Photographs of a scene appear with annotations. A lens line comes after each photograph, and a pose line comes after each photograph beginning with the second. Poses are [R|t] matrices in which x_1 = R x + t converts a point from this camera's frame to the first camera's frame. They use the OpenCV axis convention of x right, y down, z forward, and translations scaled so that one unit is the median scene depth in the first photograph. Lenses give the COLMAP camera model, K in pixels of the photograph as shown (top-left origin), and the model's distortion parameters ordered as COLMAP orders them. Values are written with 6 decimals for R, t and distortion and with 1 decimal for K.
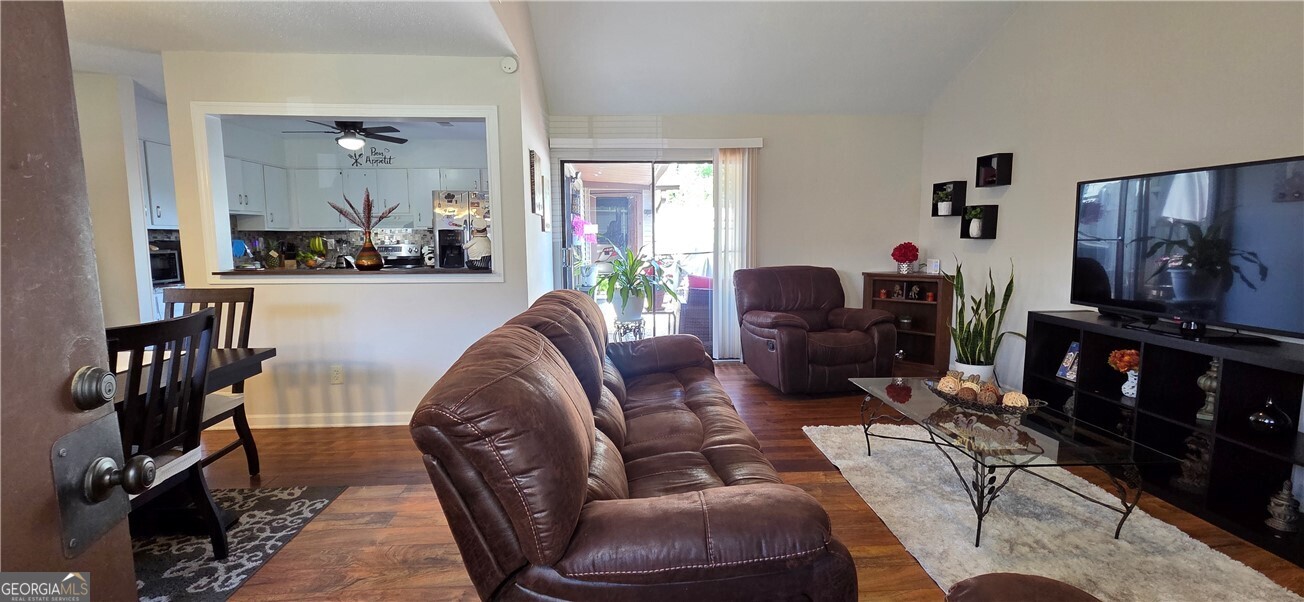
lens RADIAL K [[531.9, 0, 644.8], [0, 531.9, 292.1], [0, 0, 1]] dist [0.004472, -0.000423]
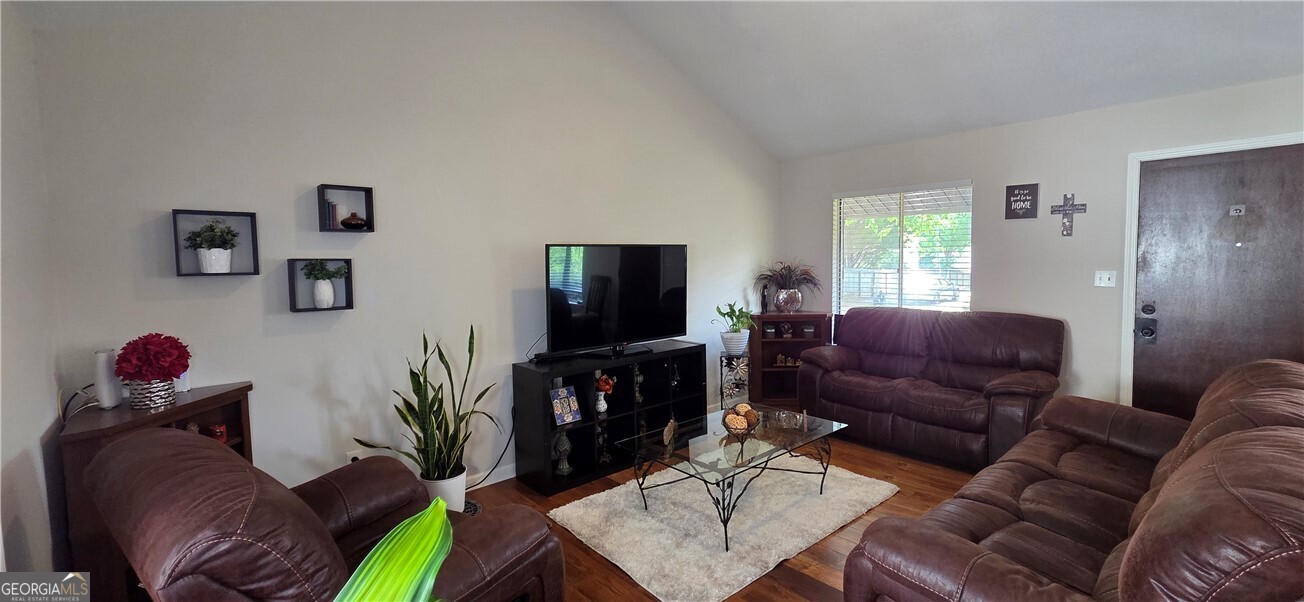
lens RADIAL K [[531.9, 0, 647.8], [0, 531.9, 291.5], [0, 0, 1]] dist [0.004472, -0.000423]
pose [[-0.615700, -0.027711, 0.787493, -0.120307], [0.110854, 0.986397, 0.121381, -0.161754], [-0.780144, 0.162031, -0.604252, 1.106517]]
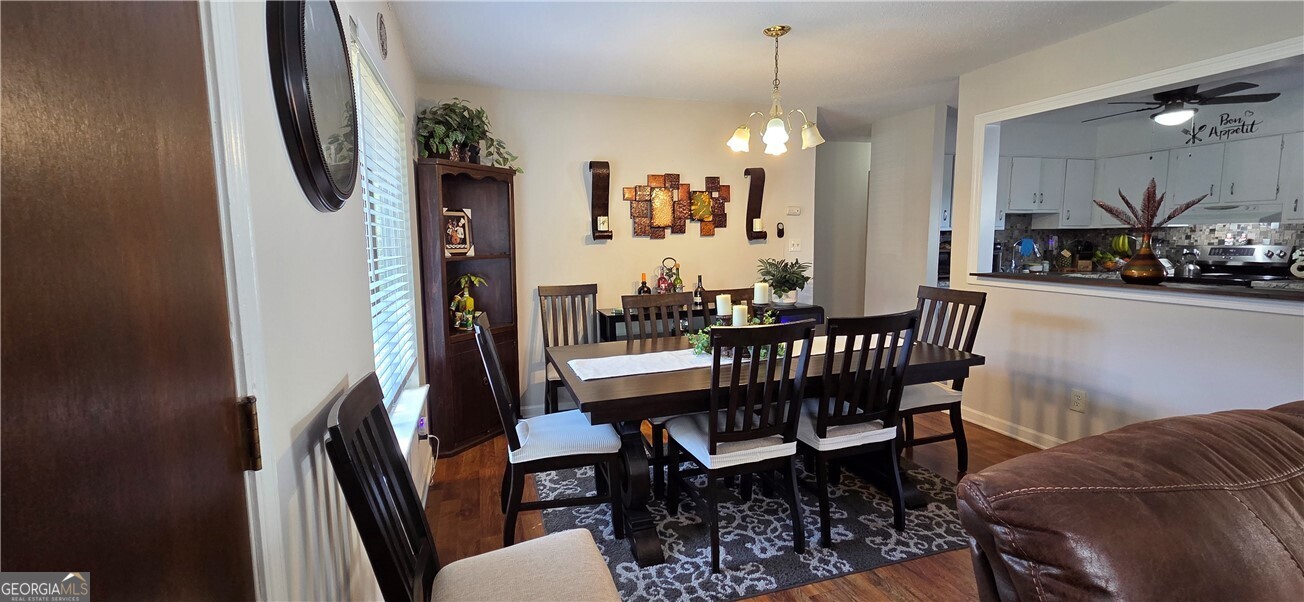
lens RADIAL K [[531.9, 0, 645.7], [0, 531.9, 294.2], [0, 0, 1]] dist [0.004472, -0.000423]
pose [[0.239842, 0.107372, -0.964856, 0.058403], [-0.089925, 0.992049, 0.088045, -0.024470], [0.966638, 0.065648, 0.247590, 0.084181]]
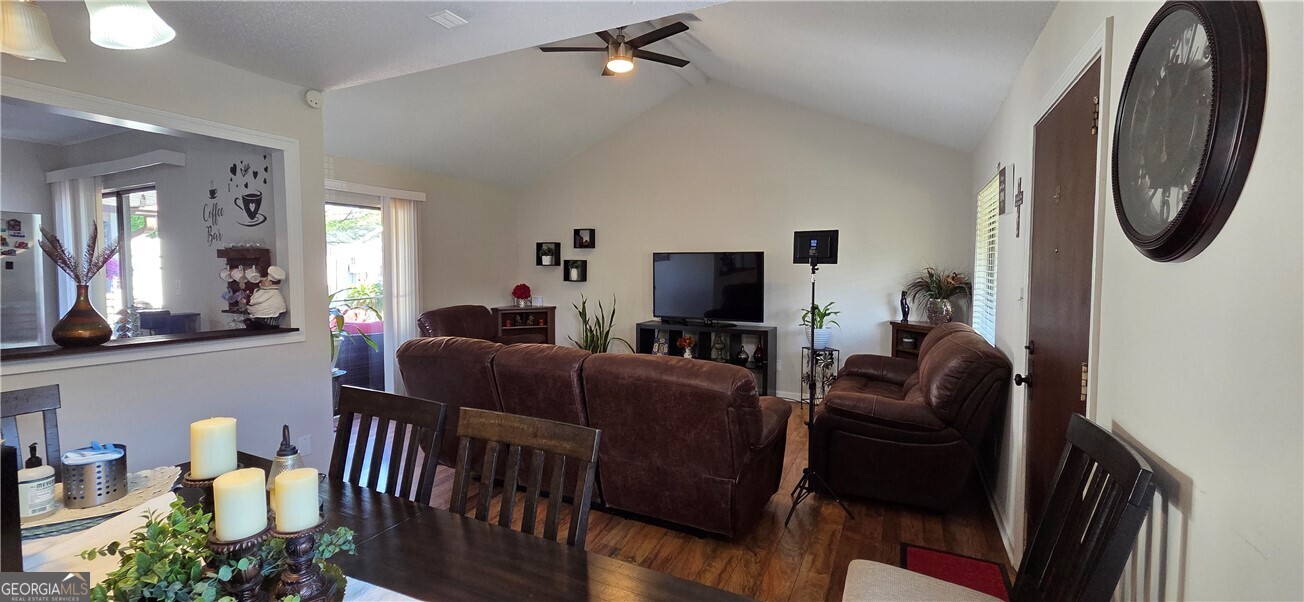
lens RADIAL K [[531.9, 0, 642.8], [0, 531.9, 292.7], [0, 0, 1]] dist [0.004472, -0.000423]
pose [[0.495043, -0.030898, 0.868319, -0.622033], [0.086786, 0.996128, -0.014032, -0.030791], [-0.864523, 0.082305, 0.495808, 0.079661]]
